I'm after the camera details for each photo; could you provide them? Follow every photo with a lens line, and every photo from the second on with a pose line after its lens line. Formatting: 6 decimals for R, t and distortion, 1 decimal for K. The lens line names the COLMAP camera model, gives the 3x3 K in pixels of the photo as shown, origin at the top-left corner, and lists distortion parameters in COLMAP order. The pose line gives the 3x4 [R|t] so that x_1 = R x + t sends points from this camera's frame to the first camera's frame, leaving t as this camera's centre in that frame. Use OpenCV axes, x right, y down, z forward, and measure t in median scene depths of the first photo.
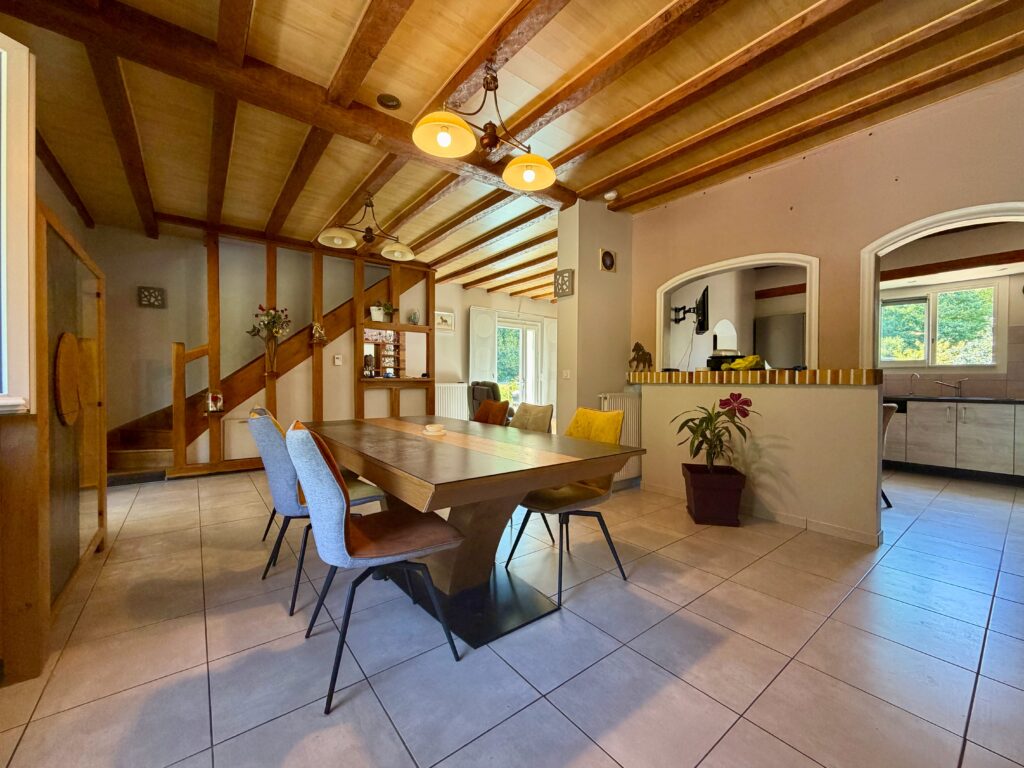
lens RADIAL K [[407.6, 0, 514.0], [0, 407.6, 384.3], [0, 0, 1]] dist [0.001166, 0.000225]
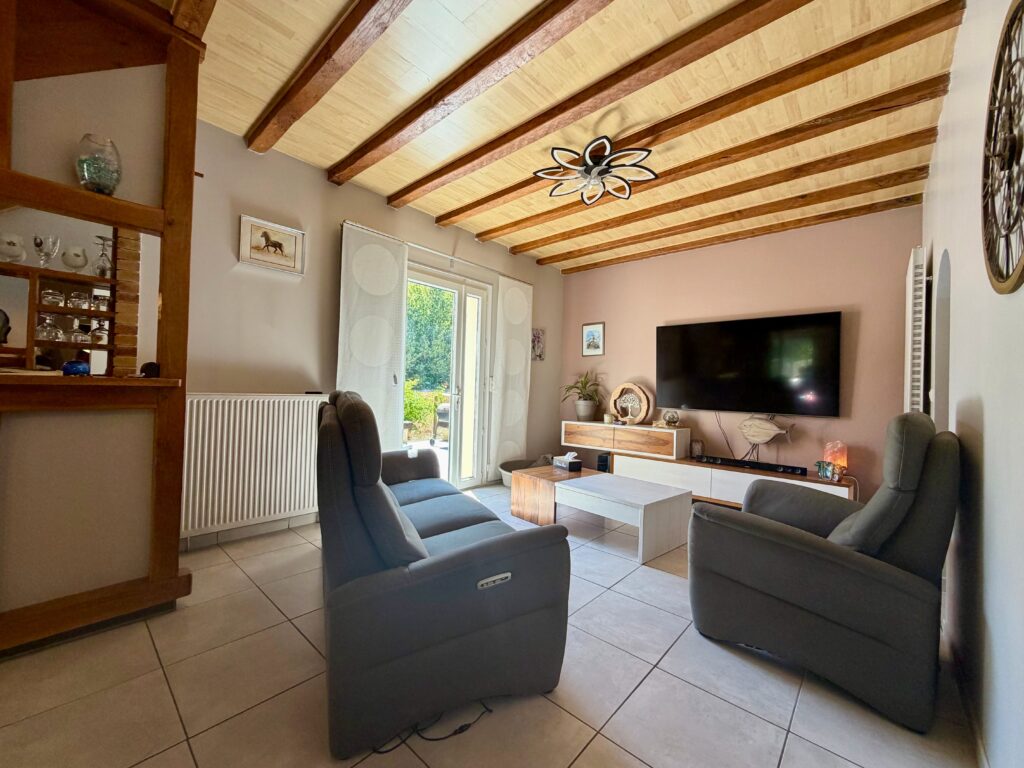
lens RADIAL K [[407.6, 0, 515.7], [0, 407.6, 383.3], [0, 0, 1]] dist [0.001166, 0.000225]
pose [[0.983462, 0.029292, 0.178730, 0.011355], [-0.024999, 0.999343, -0.026228, -0.024279], [-0.179381, 0.021326, 0.983548, 1.876121]]
